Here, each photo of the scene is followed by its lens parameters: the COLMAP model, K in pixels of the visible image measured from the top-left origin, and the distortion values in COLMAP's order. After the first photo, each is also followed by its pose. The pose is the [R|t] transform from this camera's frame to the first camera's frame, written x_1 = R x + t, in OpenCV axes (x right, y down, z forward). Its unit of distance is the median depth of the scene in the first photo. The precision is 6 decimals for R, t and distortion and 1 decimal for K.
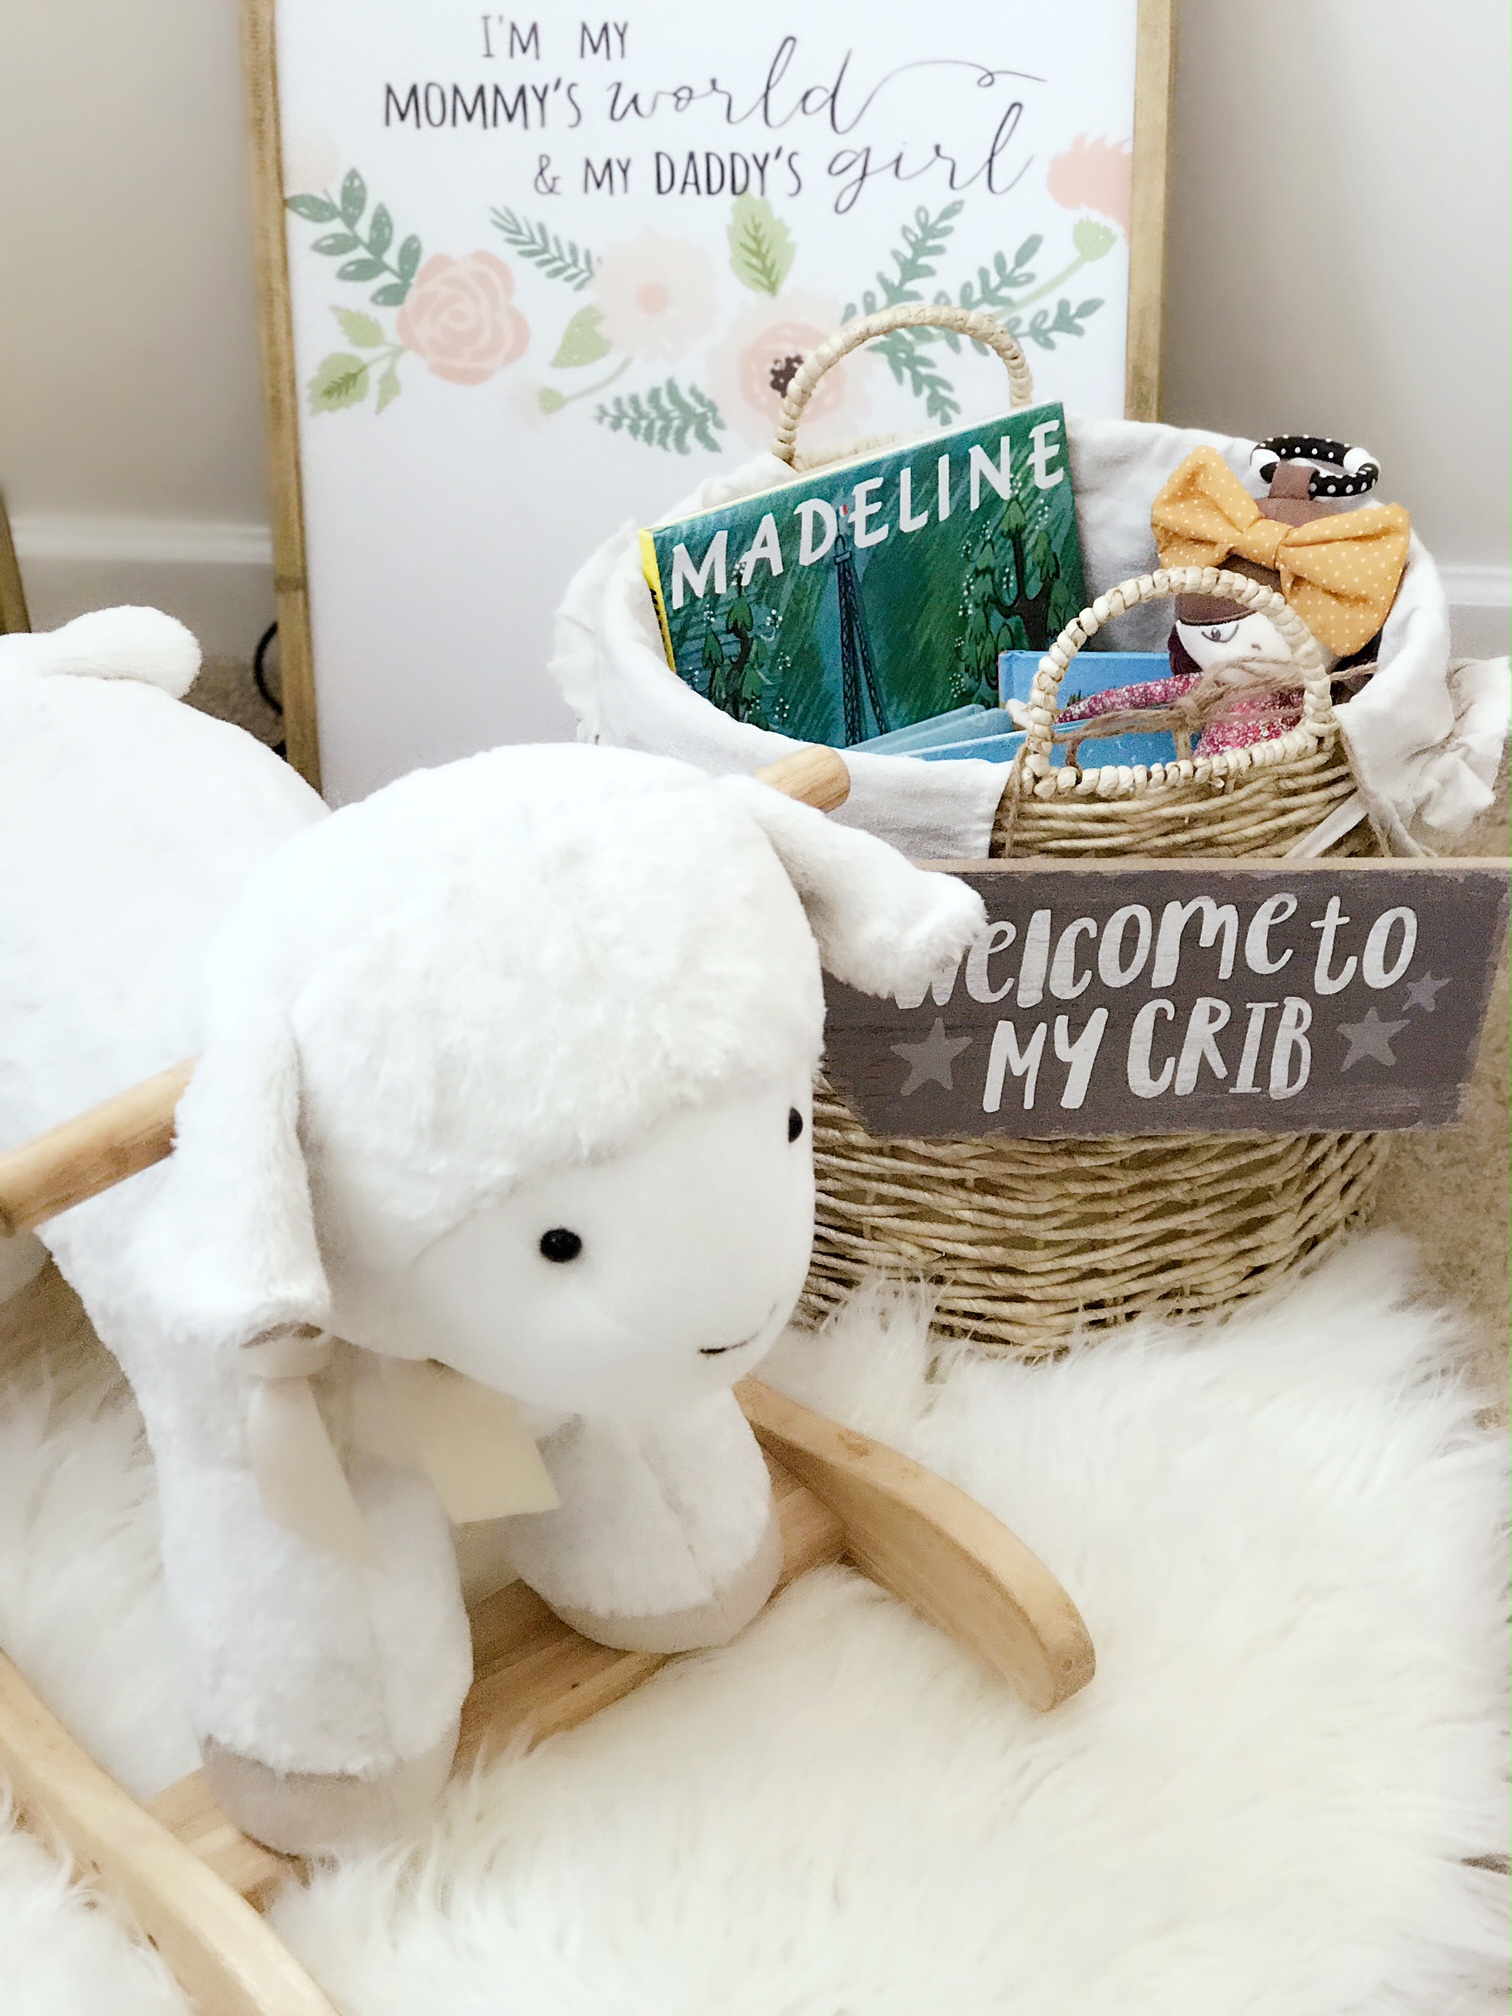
lens RADIAL K [[3407.4, 0, 756.0], [0, 3407.4, 1008.0], [0, 0, 1]] dist [-0.230862, 2.653911]
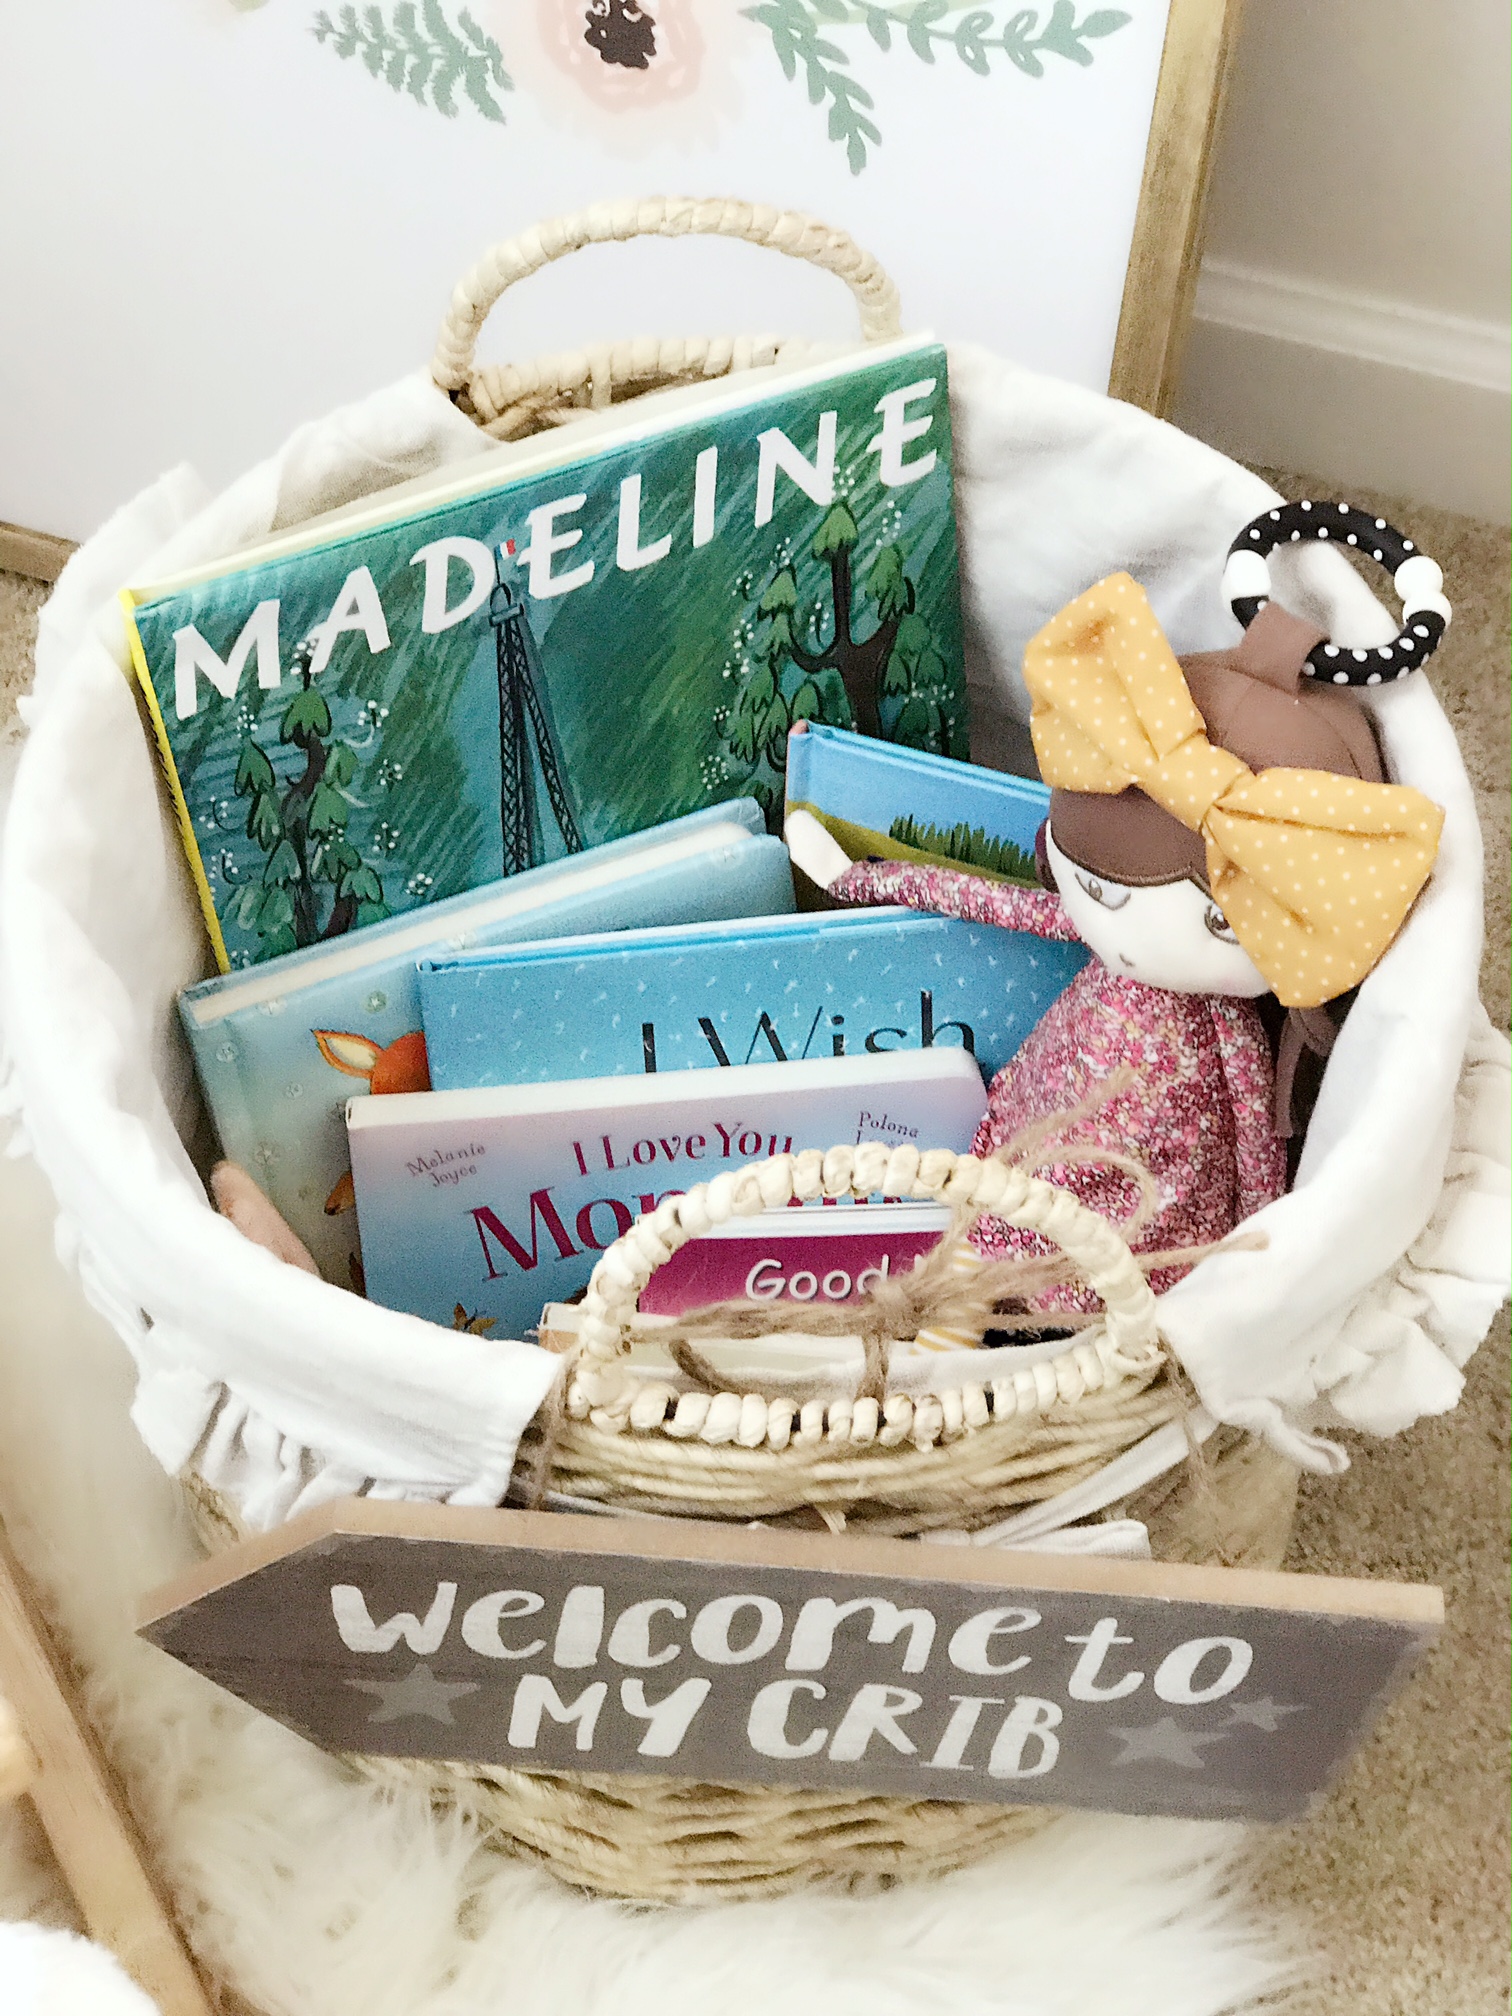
lens RADIAL K [[3405.2, 0, 756.0], [0, 3405.2, 1008.0], [0, 0, 1]] dist [-0.090956, 0.834159]
pose [[0.985148, 0.158481, -0.066090, 0.117305], [-0.122354, 0.917944, 0.377371, -0.296501], [0.120473, -0.363680, 0.923701, 0.438926]]
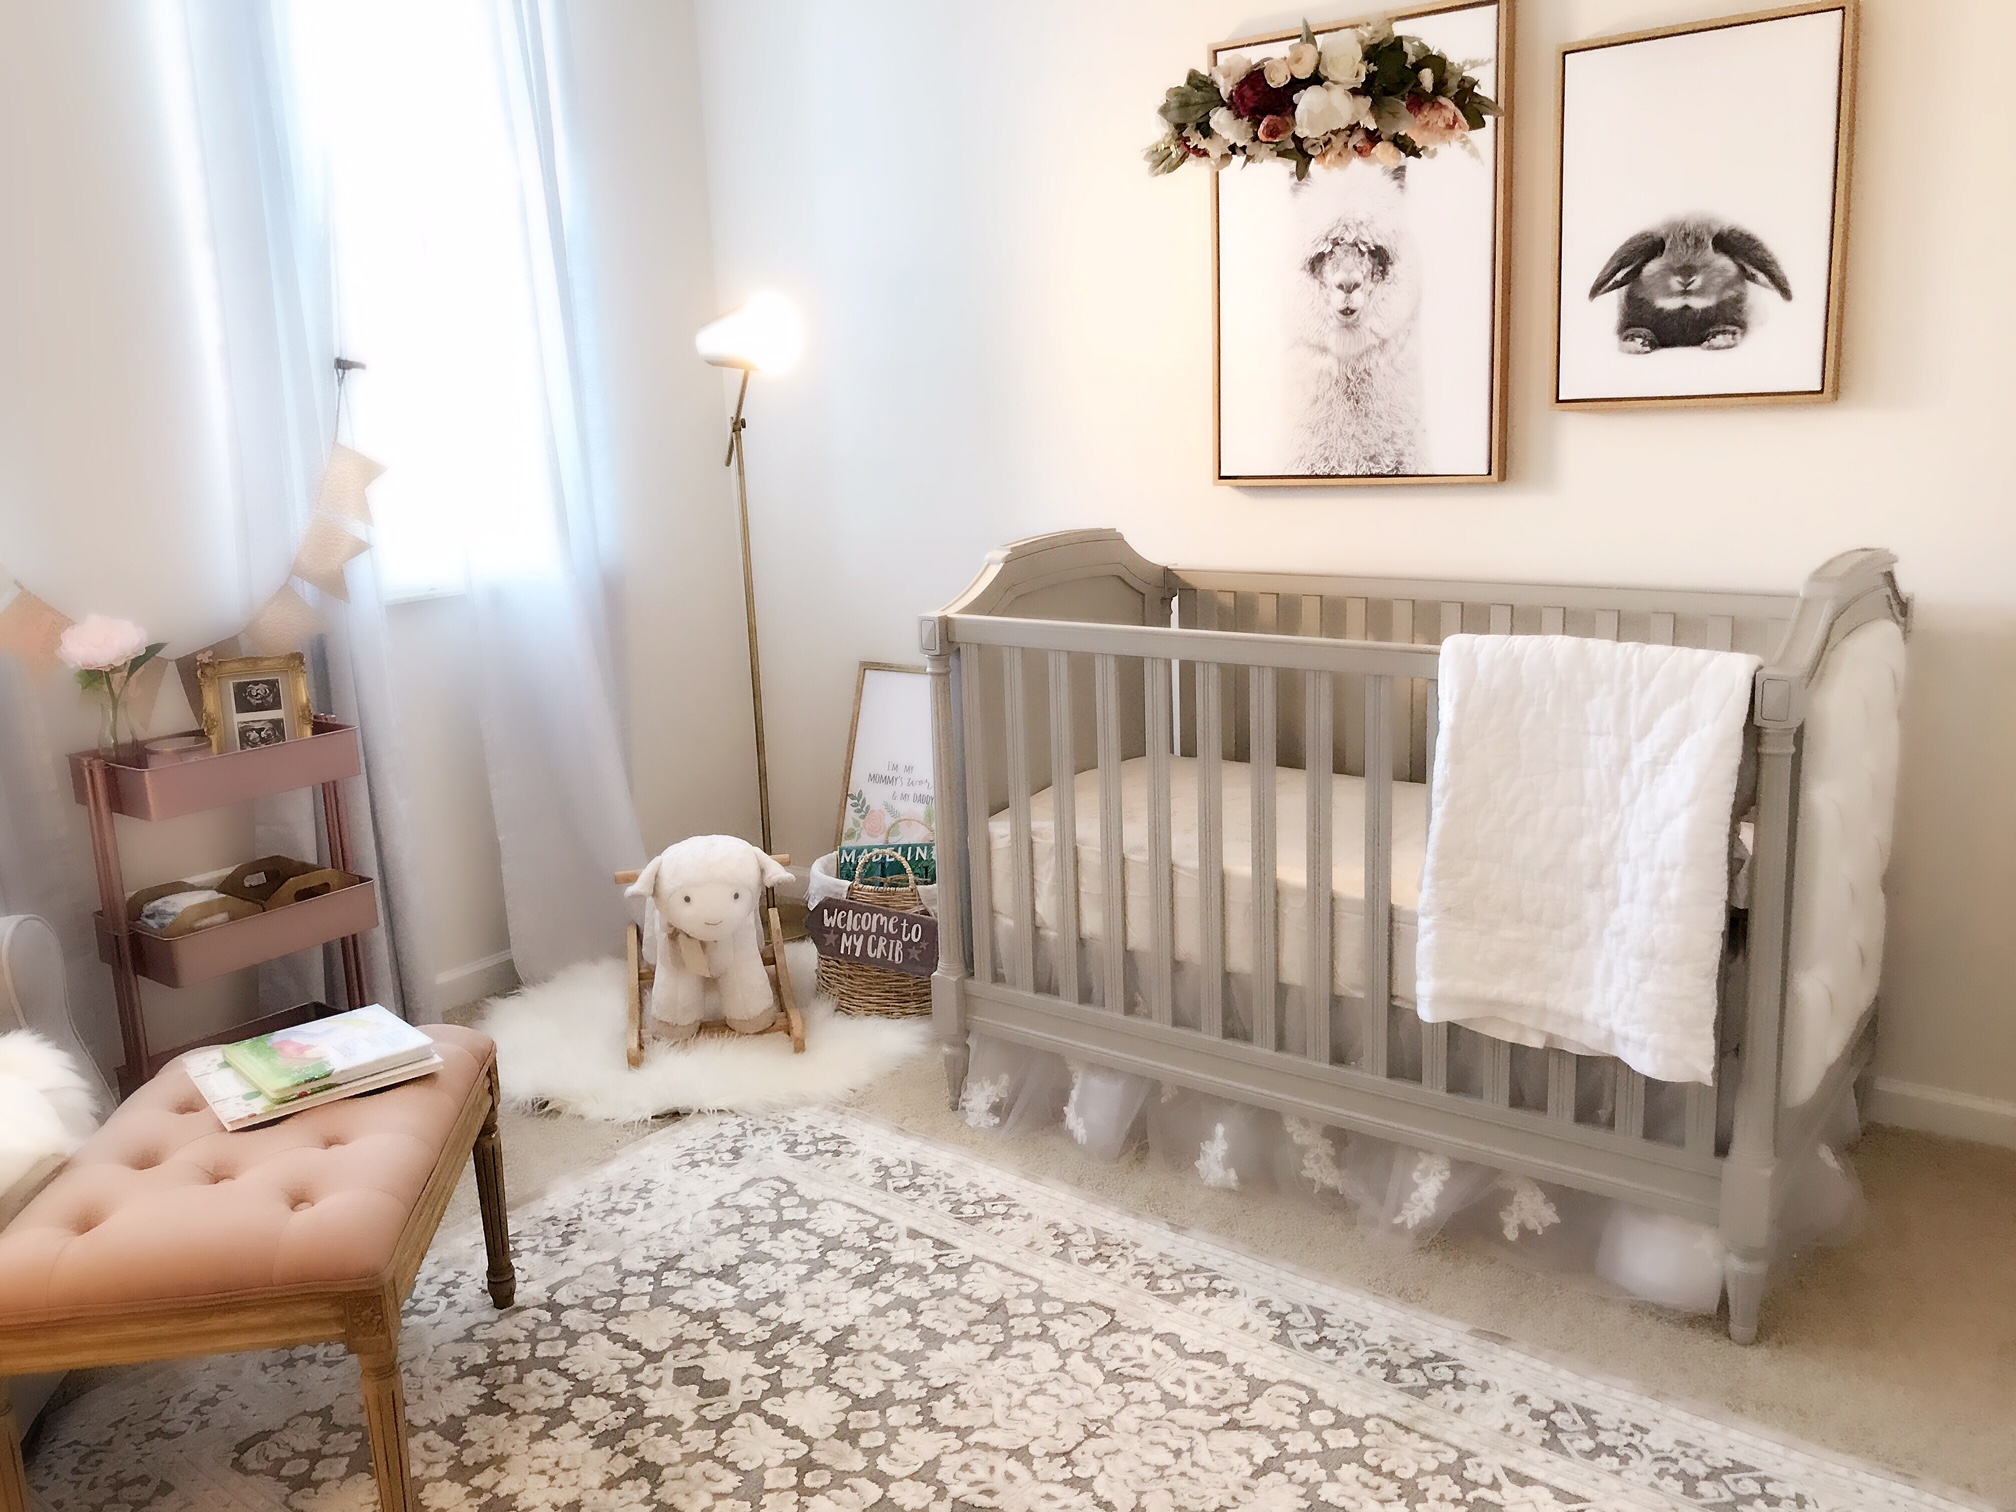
lens RADIAL K [[1650.1, 0, 1008.0], [0, 1650.1, 756.0], [0, 0, 1]] dist [0.005050, 0.003426]
pose [[0.901186, 0.122846, -0.415659, 1.144687], [-0.268340, 0.911237, -0.312474, 0.416213], [0.340378, 0.393136, 0.854159, -1.007196]]
